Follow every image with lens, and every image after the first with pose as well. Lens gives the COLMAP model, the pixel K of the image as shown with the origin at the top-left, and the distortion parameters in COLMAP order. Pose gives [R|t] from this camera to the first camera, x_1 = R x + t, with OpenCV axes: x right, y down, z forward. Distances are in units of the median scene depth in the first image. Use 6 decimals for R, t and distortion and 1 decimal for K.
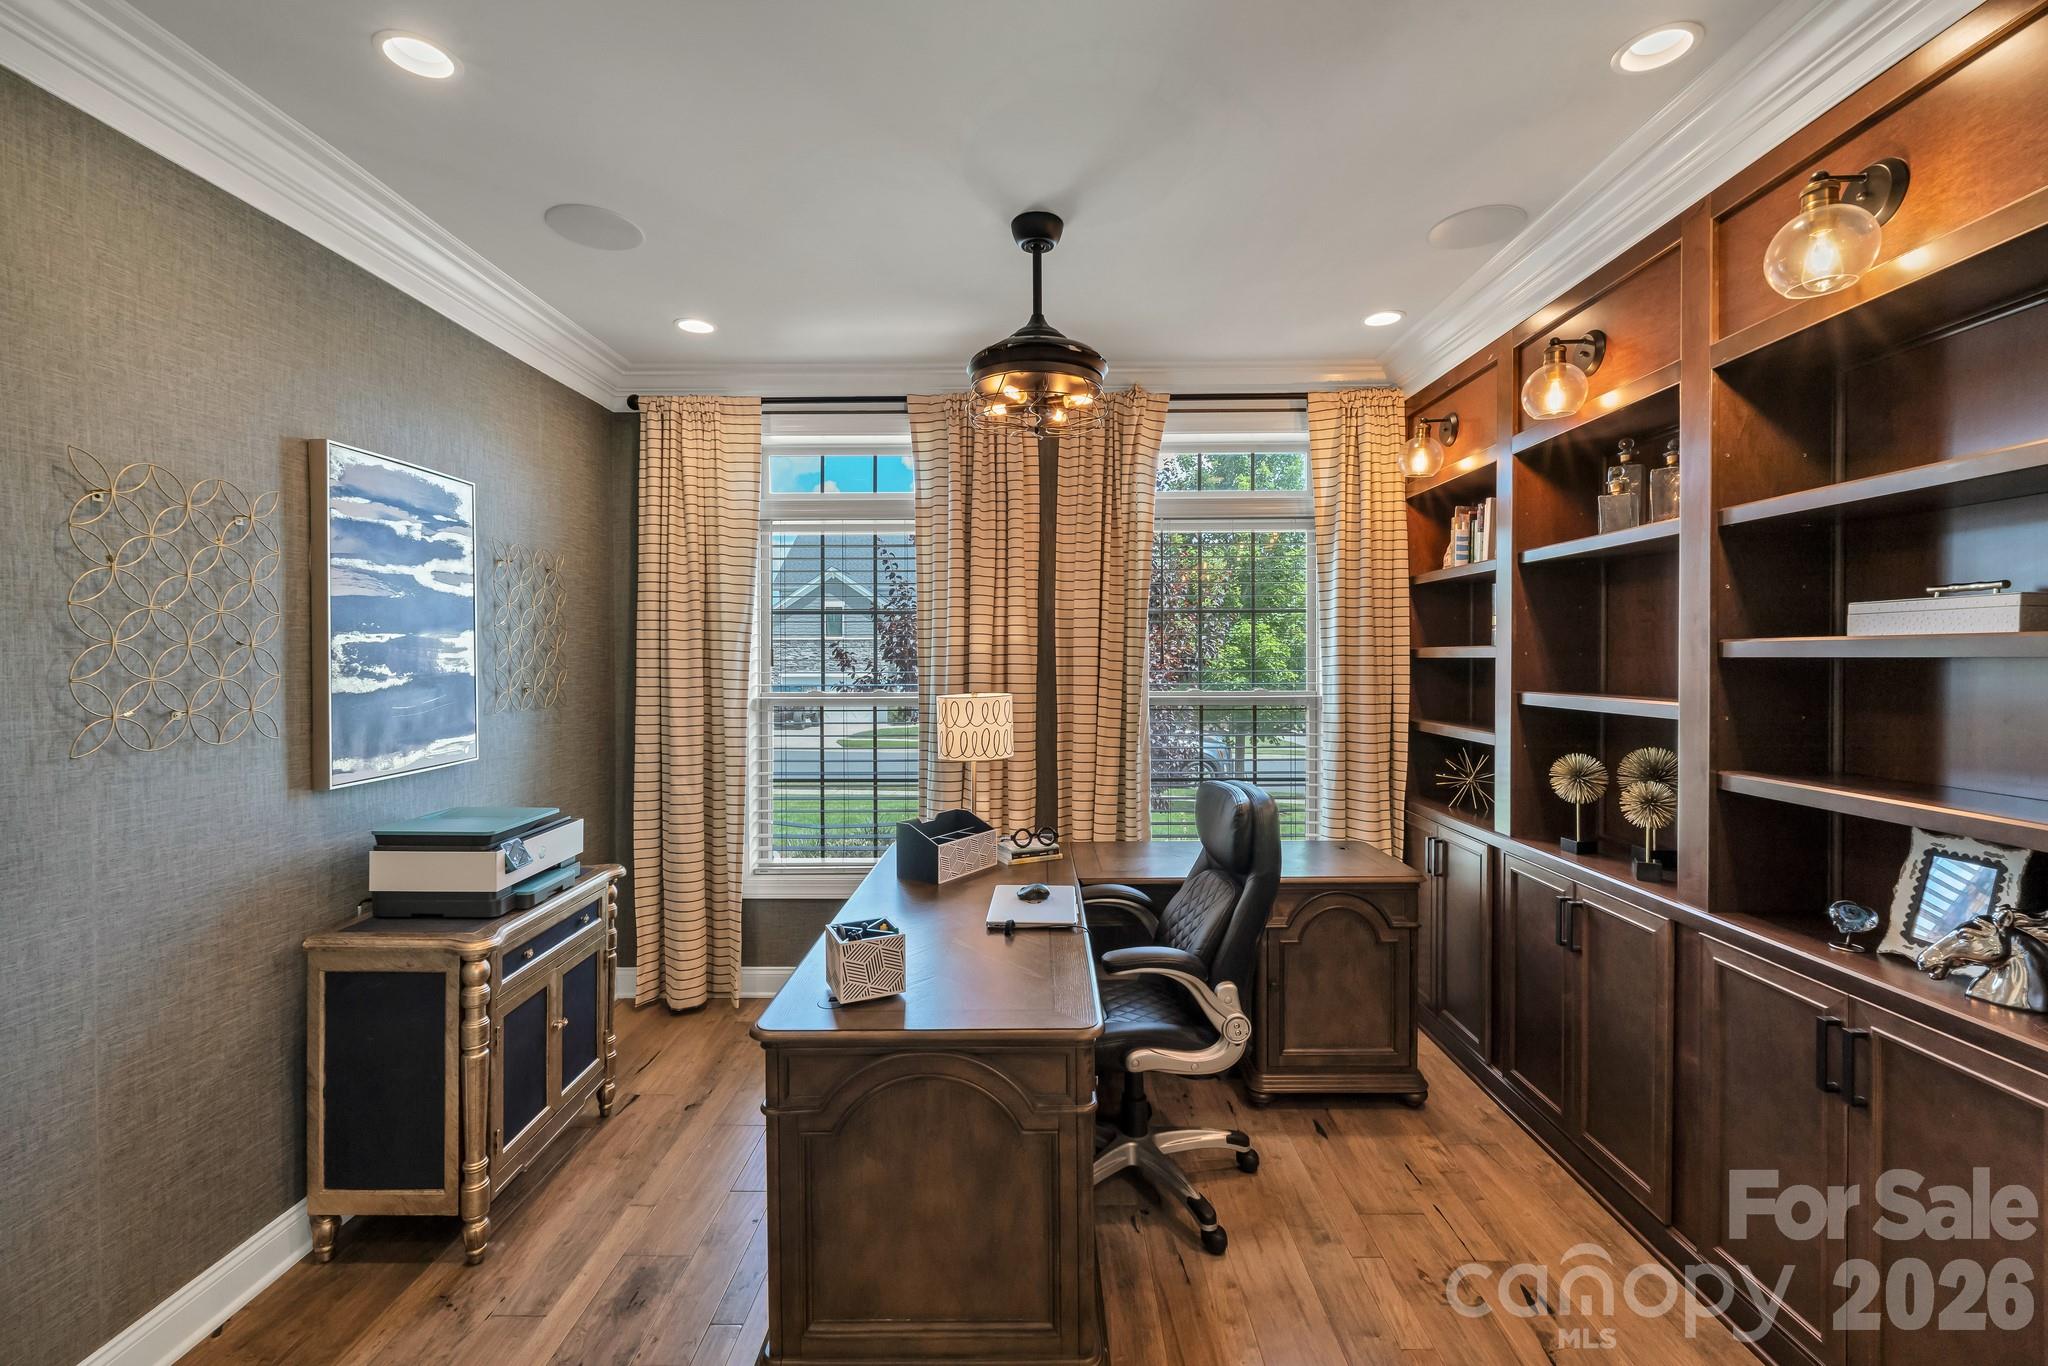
lens RADIAL K [[876.2, 0, 1036.0], [0, 876.2, 666.4], [0, 0, 1]] dist [-0.008821, 0.000423]
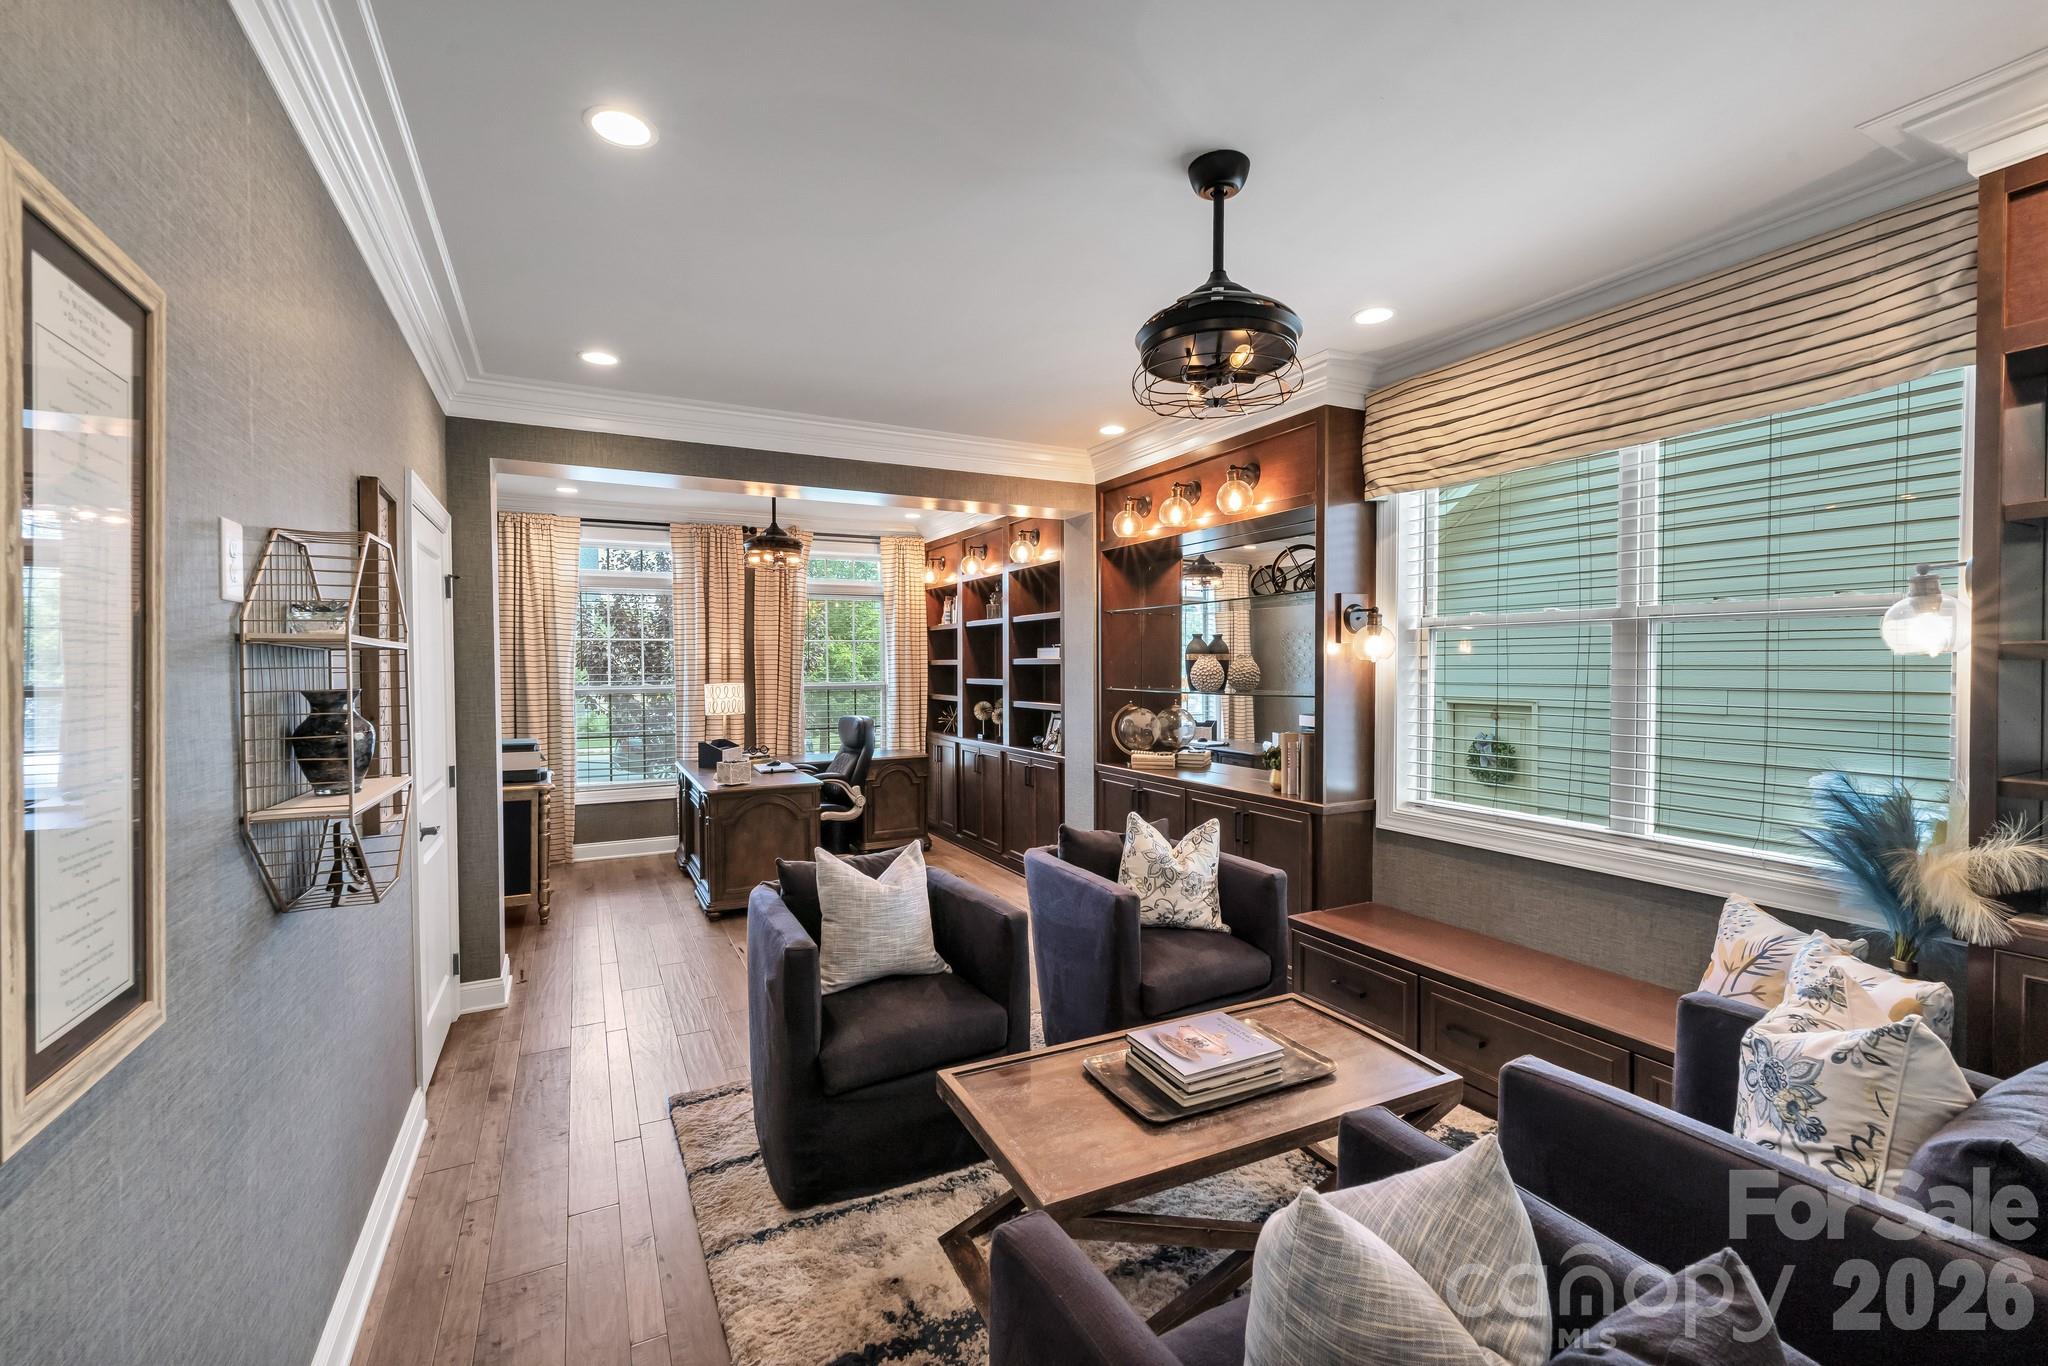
lens RADIAL K [[876.2, 0, 1026.9], [0, 876.2, 678.9], [0, 0, 1]] dist [-0.008821, 0.000423]
pose [[0.886931, -0.007735, 0.461837, -0.438840], [0.006320, 0.999969, 0.004609, 0.019536], [-0.461858, -0.001169, 0.886953, -1.284114]]
